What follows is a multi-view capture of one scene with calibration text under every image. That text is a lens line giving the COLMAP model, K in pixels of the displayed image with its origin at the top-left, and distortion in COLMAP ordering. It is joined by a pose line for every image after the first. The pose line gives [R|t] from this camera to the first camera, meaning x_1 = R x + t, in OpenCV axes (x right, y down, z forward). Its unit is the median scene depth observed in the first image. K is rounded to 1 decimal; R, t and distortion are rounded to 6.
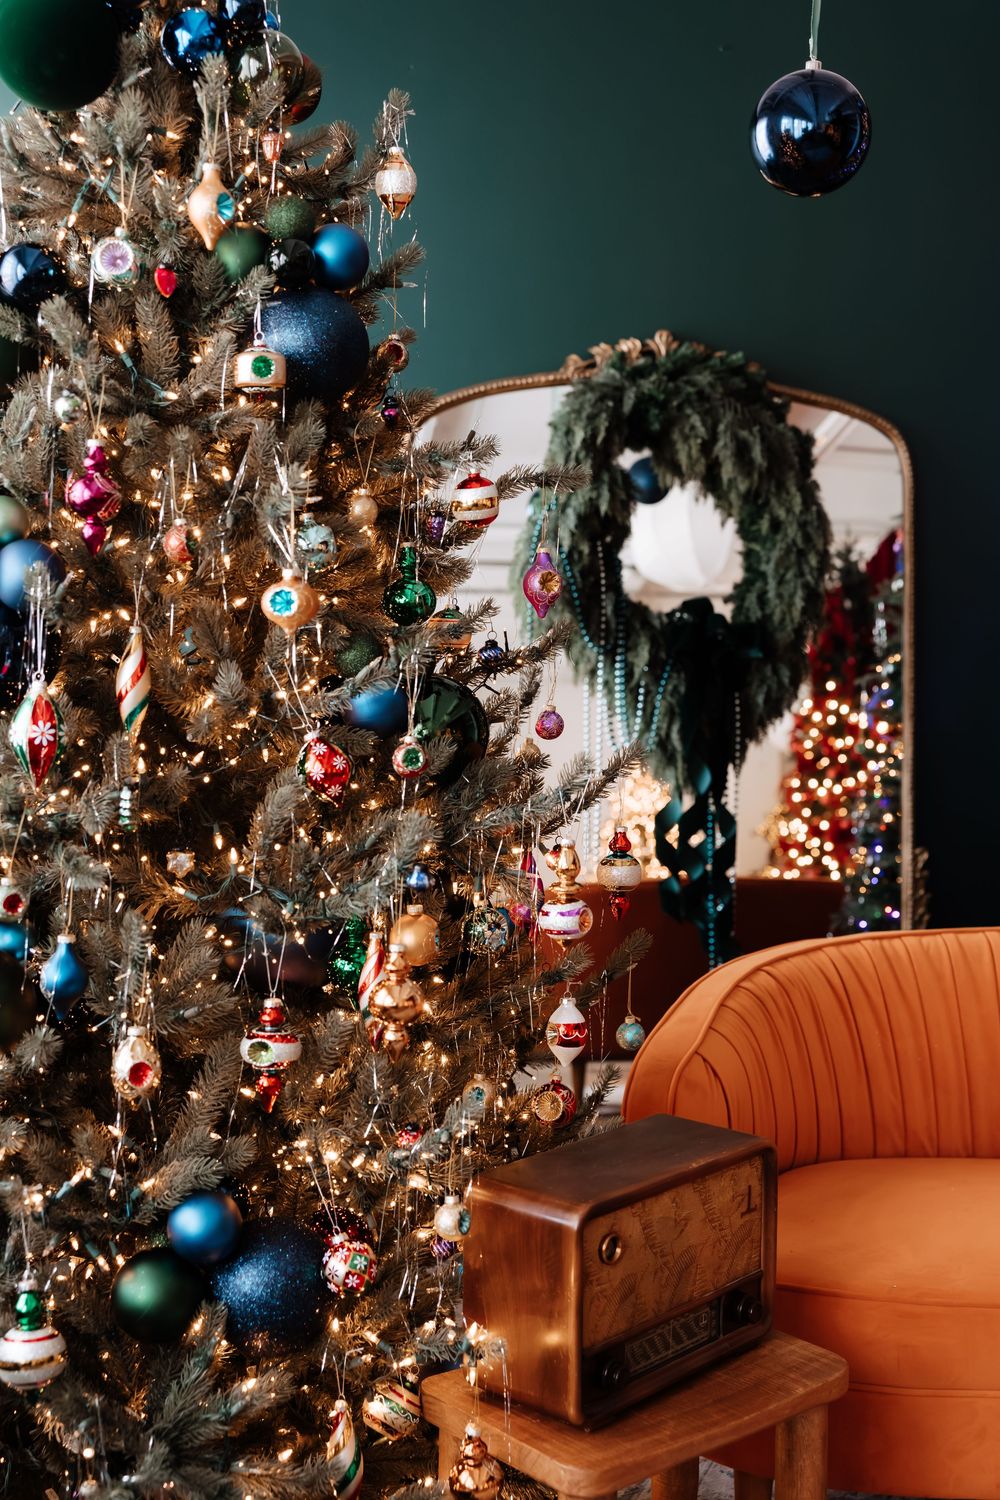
lens RADIAL K [[1898.3, 0, 506.0], [0, 1898.3, 737.9], [0, 0, 1]] dist [0.018023, 0.000000]
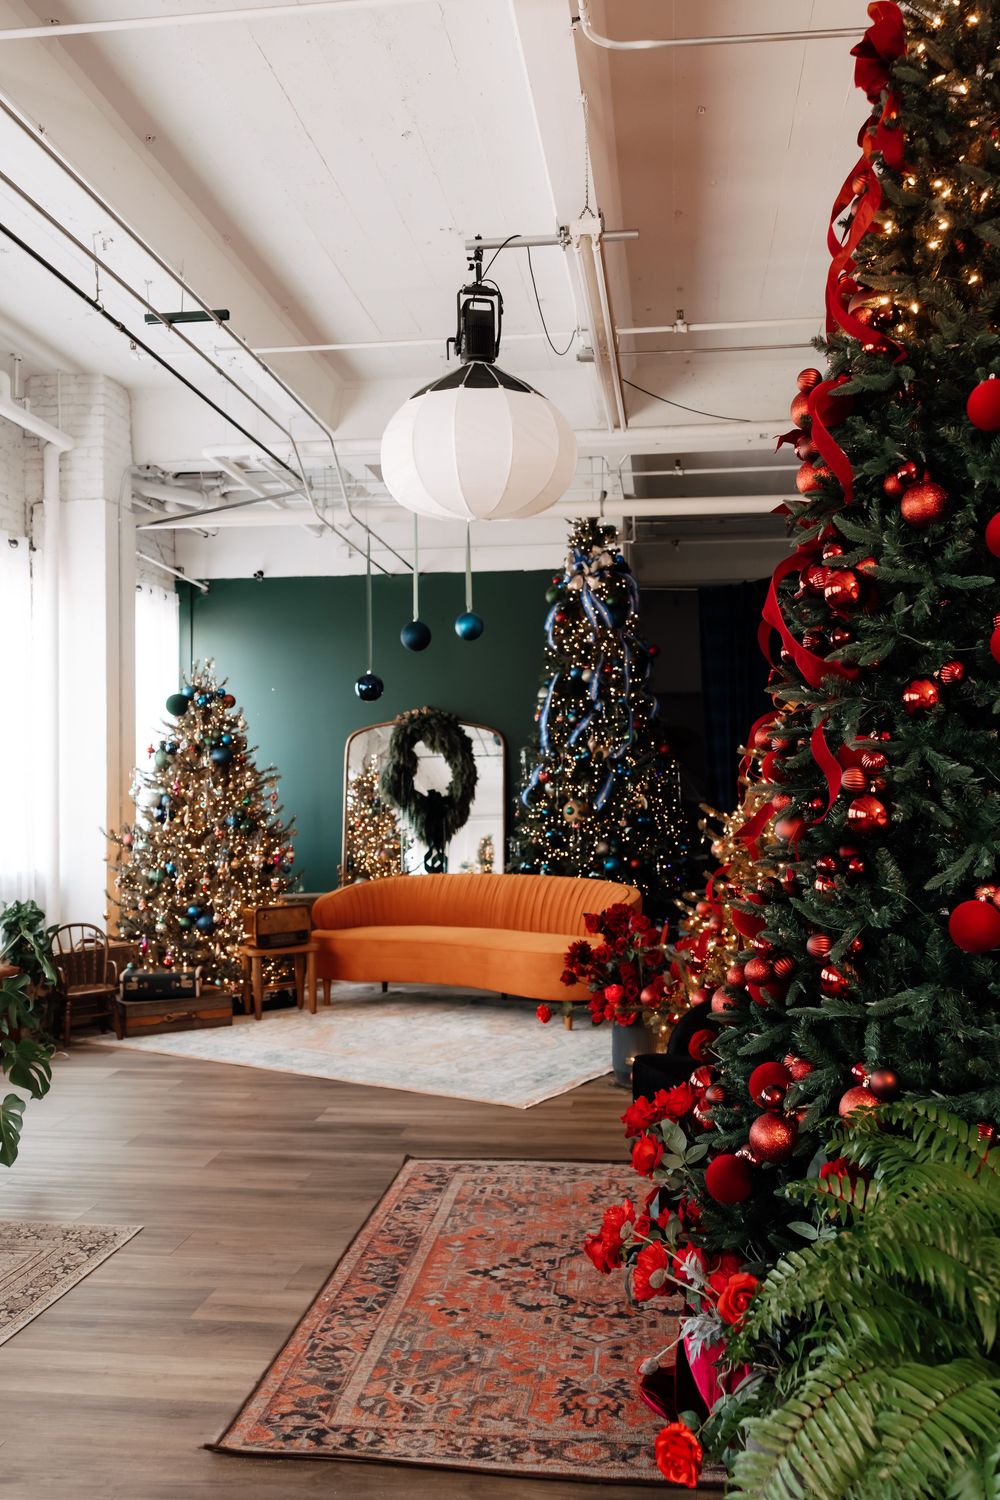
lens RADIAL K [[1271.9, 0, 476.9], [0, 1271.9, 747.6], [0, 0, 1]] dist [0.042920, -0.086494]
pose [[0.976564, -0.037406, -0.211950, 1.263965], [0.019146, 0.995975, -0.087559, 0.093806], [0.214372, 0.081449, 0.973350, -2.189635]]
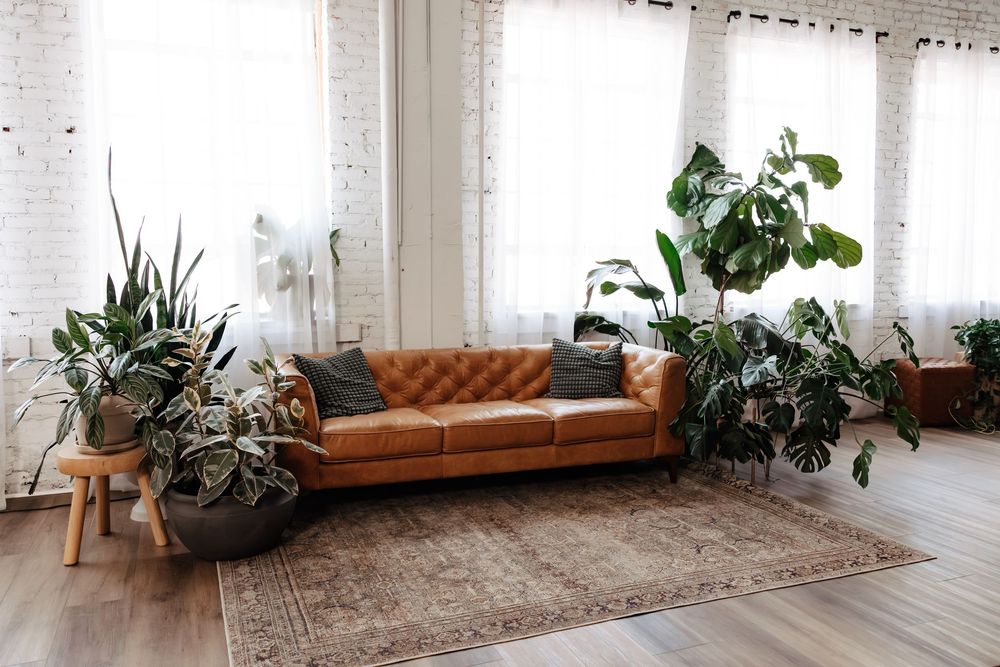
lens RADIAL K [[794.3, 0, 501.1], [0, 794.3, 326.4], [0, 0, 1]] dist [-0.022282, 0.005516]
pose [[0.308284, 0.061805, -0.949285, 1.485494], [-0.046093, 0.997686, 0.049988, 0.136859], [0.950177, 0.028345, 0.310419, -1.737867]]
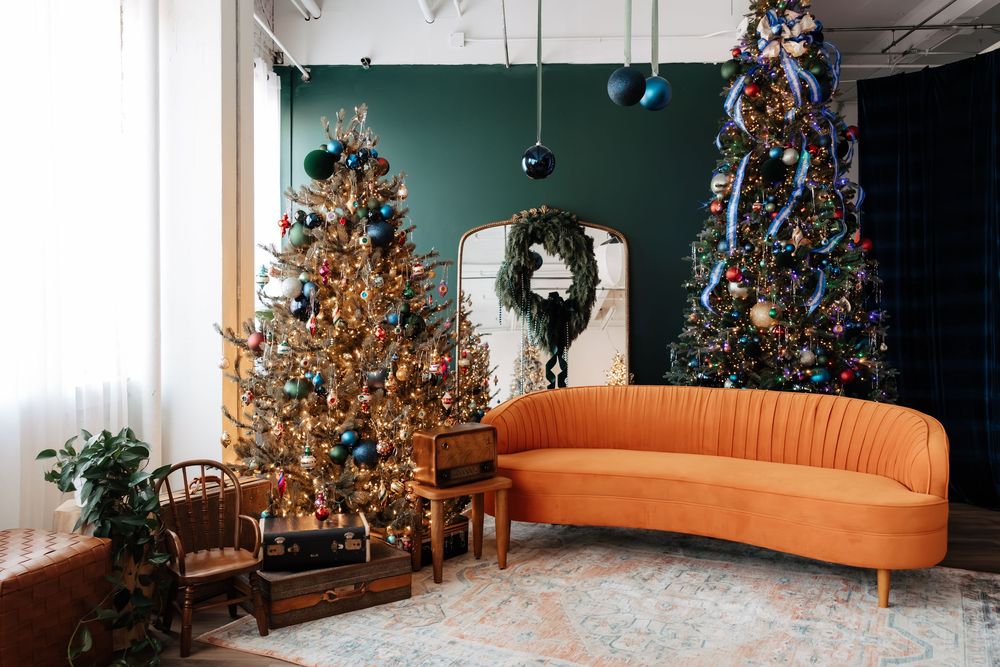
lens RADIAL K [[848.0, 0, 499.0], [0, 848.0, 324.3], [0, 0, 1]] dist [0.042920, -0.086494]
pose [[0.993111, -0.014163, -0.116321, 0.338823], [0.009770, 0.999221, -0.038248, 0.060739], [0.116772, 0.036848, 0.992475, -0.742436]]
